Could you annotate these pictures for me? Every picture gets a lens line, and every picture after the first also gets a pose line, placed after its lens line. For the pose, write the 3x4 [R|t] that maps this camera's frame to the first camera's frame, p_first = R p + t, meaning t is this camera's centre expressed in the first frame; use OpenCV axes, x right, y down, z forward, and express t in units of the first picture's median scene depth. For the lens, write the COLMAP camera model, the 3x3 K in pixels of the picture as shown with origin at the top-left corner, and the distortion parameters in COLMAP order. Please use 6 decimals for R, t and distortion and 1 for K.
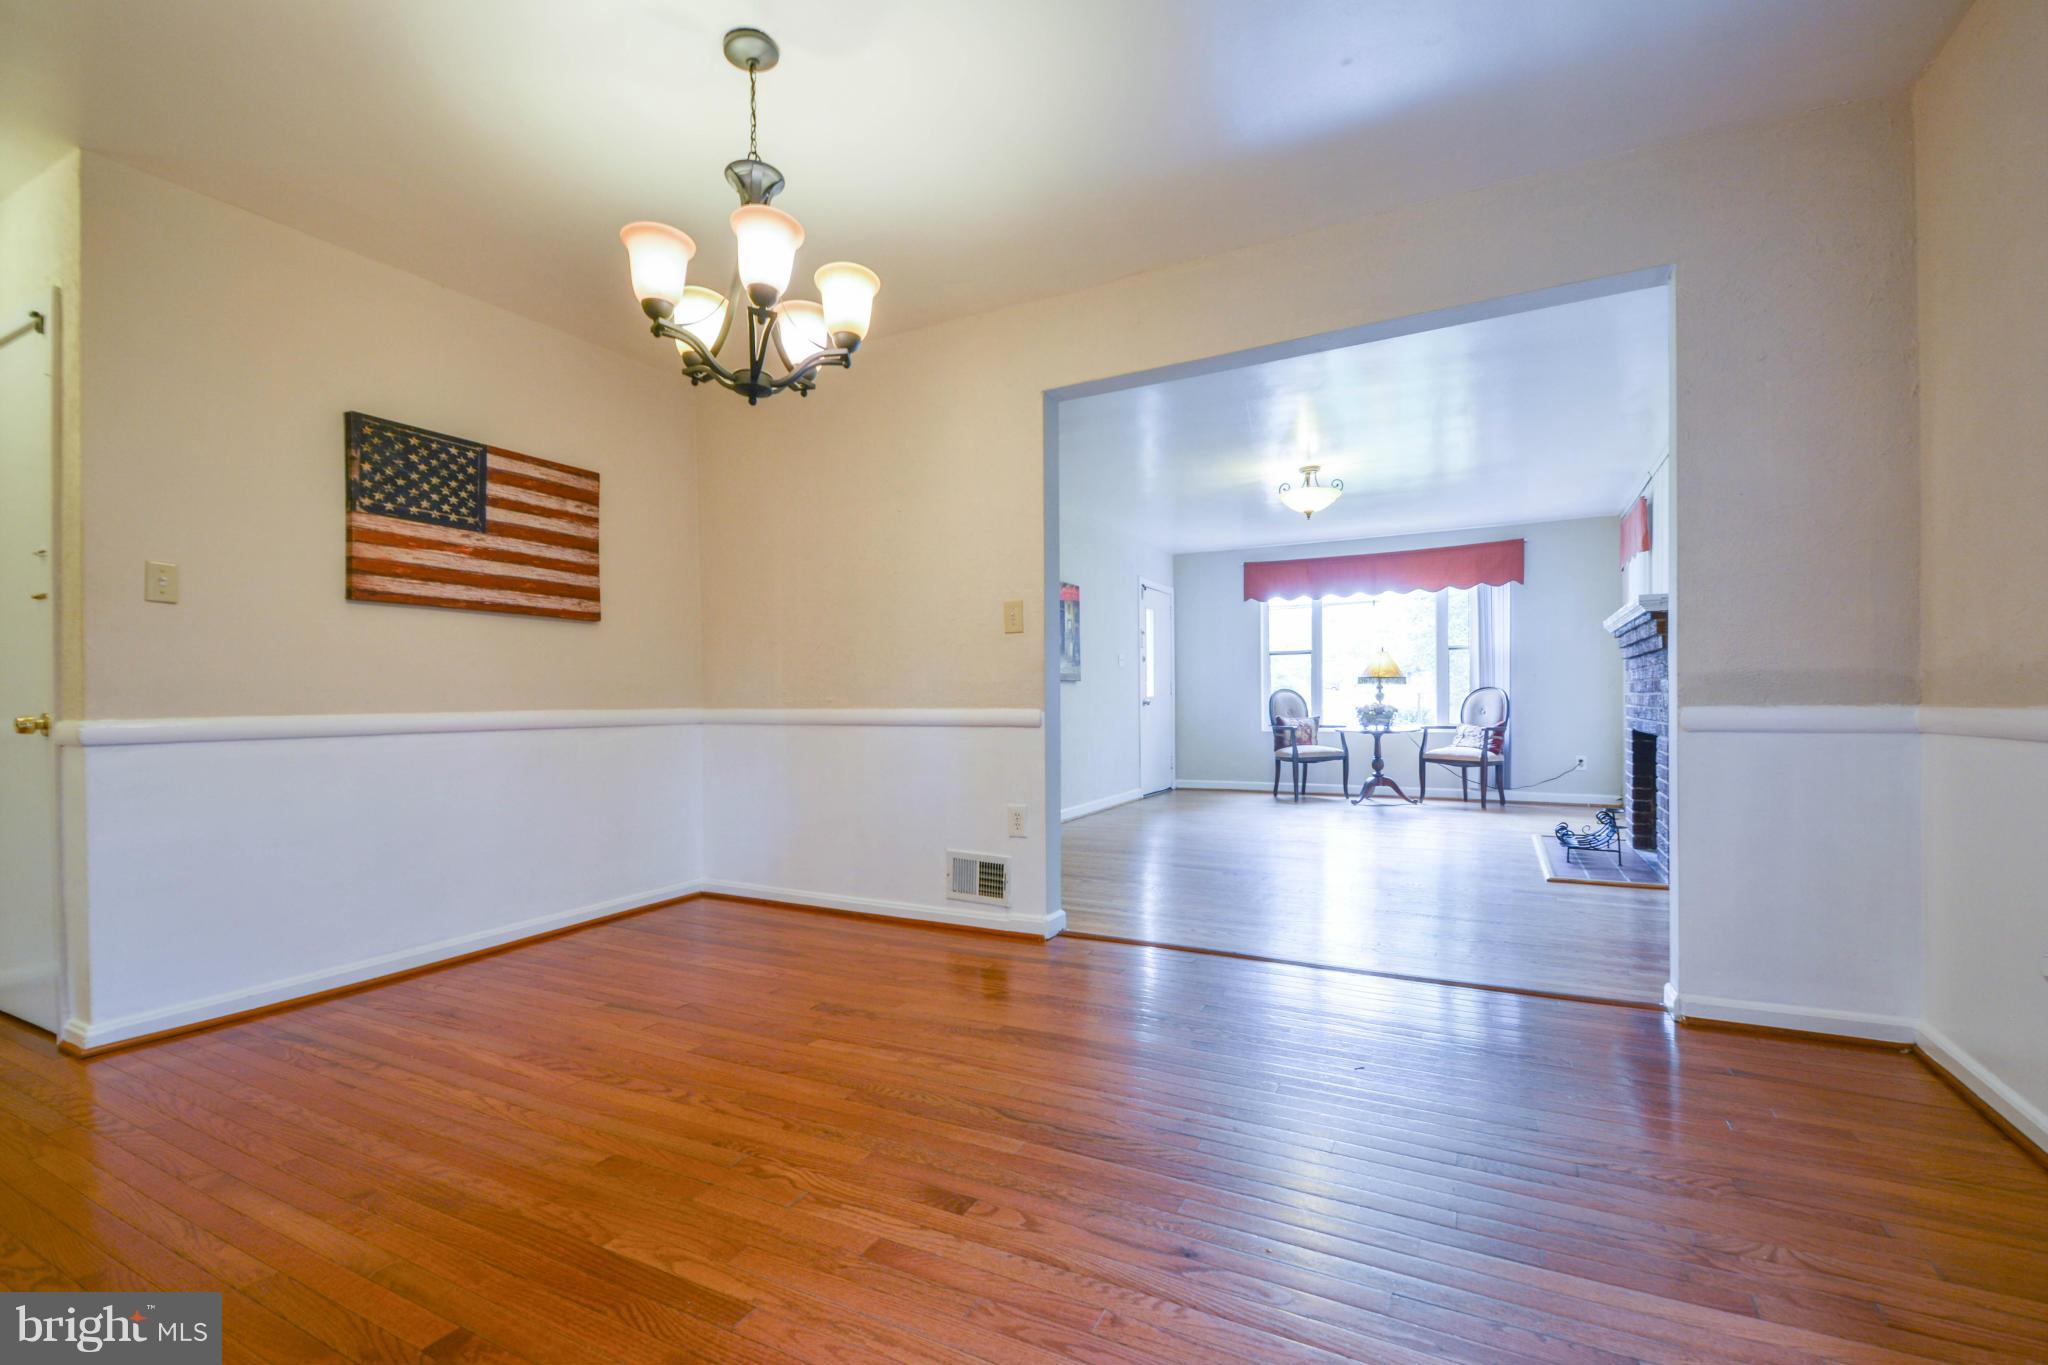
lens RADIAL K [[892.0, 0, 1000.1], [0, 892.0, 703.2], [0, 0, 1]] dist [0.025004, -0.008585]
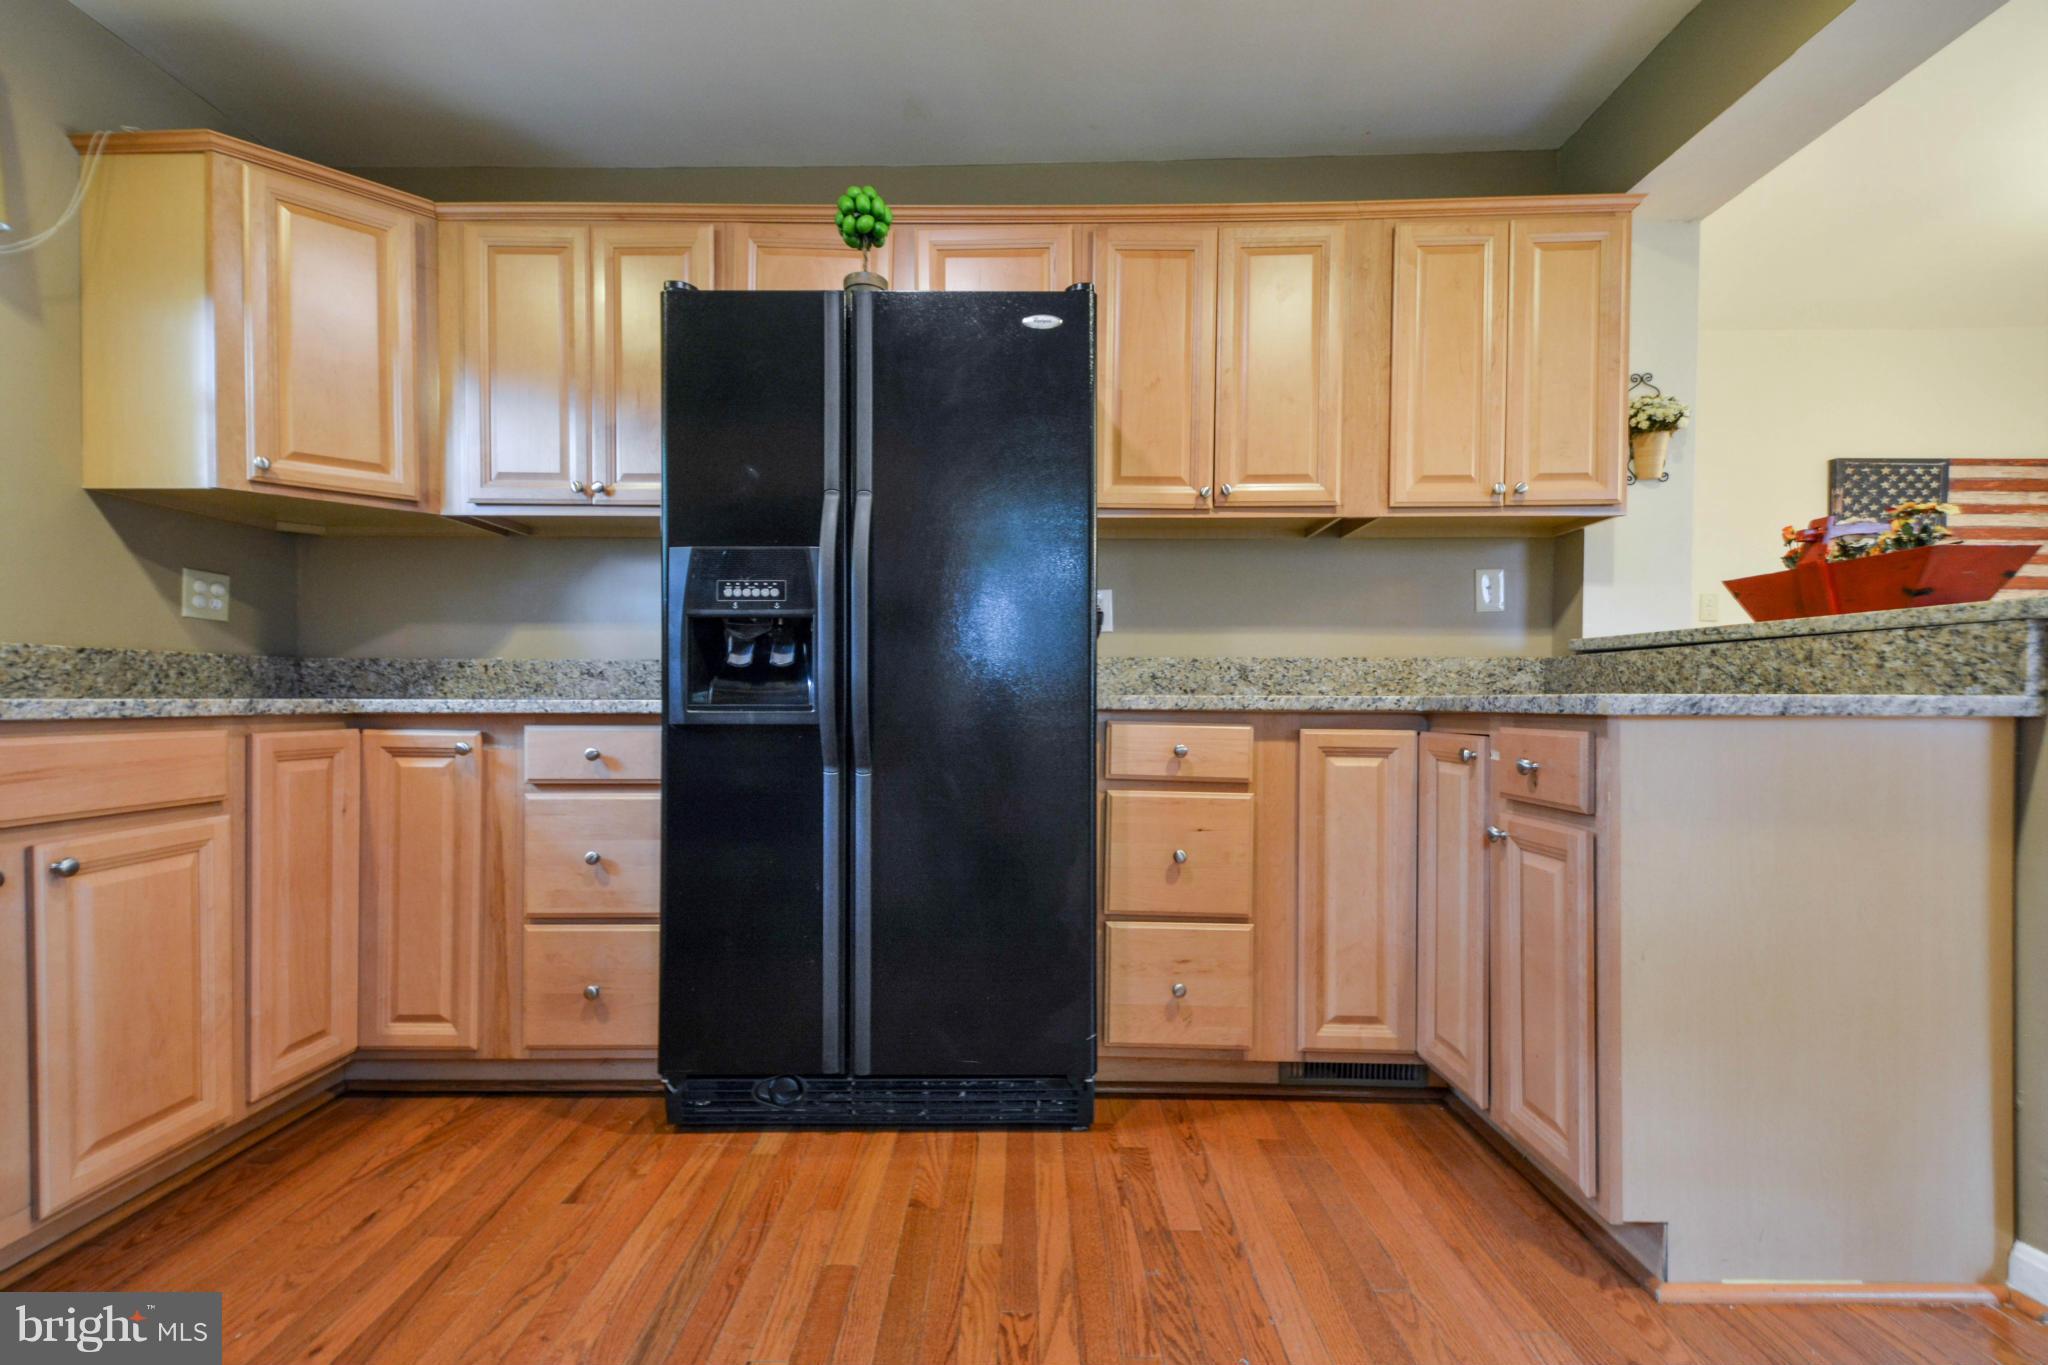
lens RADIAL K [[910.3, 0, 1019.0], [0, 910.3, 698.2], [0, 0, 1]] dist [0.015447, -0.008789]
pose [[0.469223, 0.012859, -0.882986, -0.058914], [-0.009264, 0.999911, 0.009639, 0.005410], [0.883031, 0.003657, 0.469300, -0.309569]]
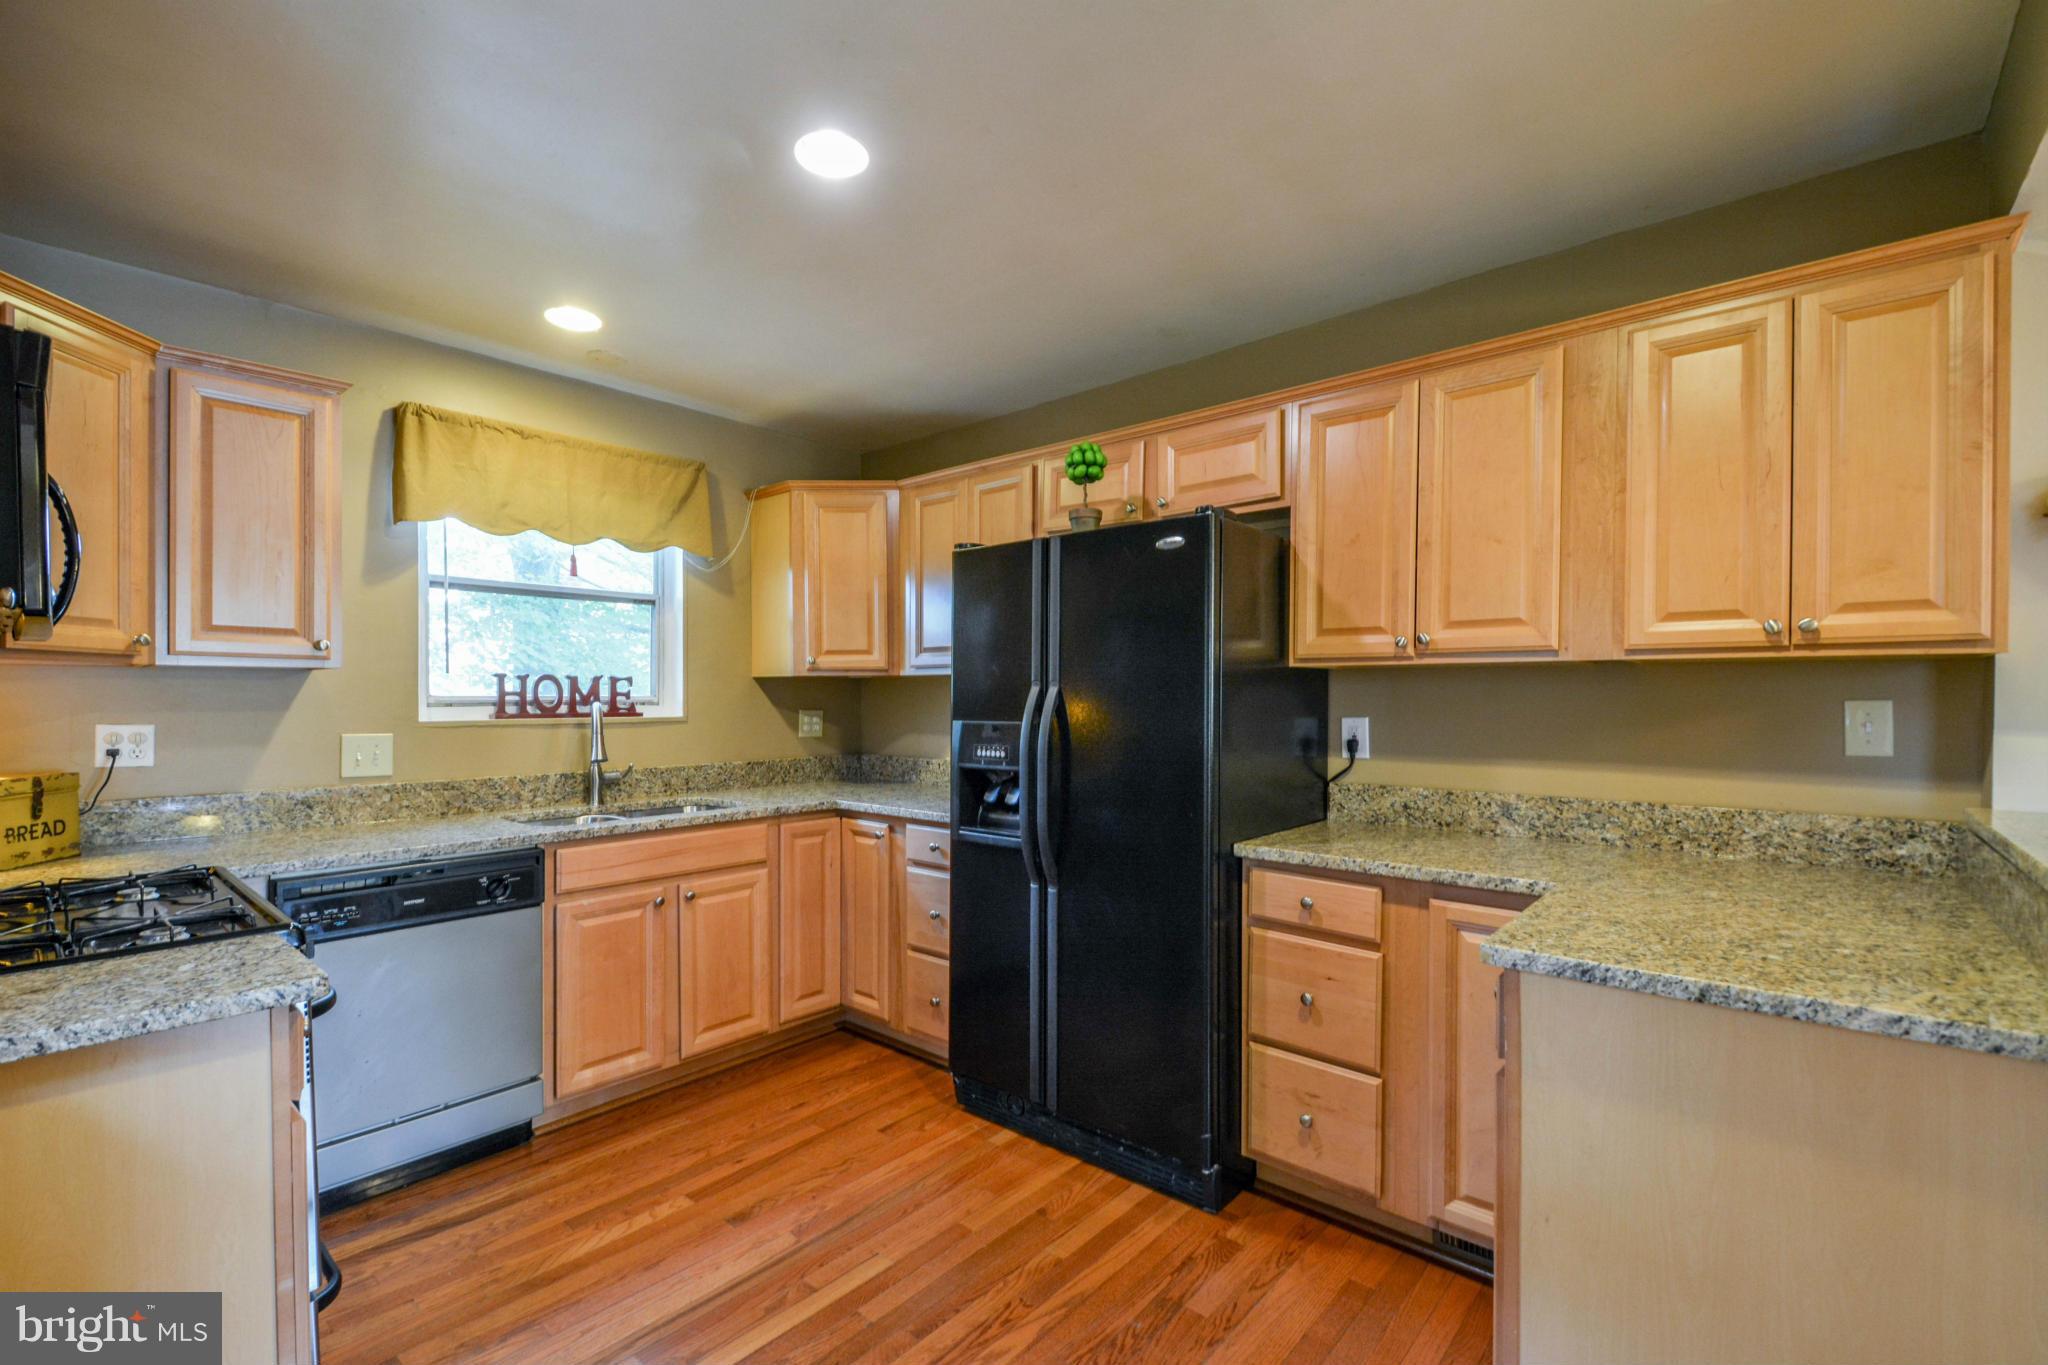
lens RADIAL K [[892.0, 0, 998.5], [0, 892.0, 701.4], [0, 0, 1]] dist [0.025004, -0.008585]
pose [[-0.230286, 0.016036, -0.972991, 0.058219], [0.001333, 0.999868, 0.016164, -0.061982], [0.973122, 0.002425, -0.230278, -0.133820]]
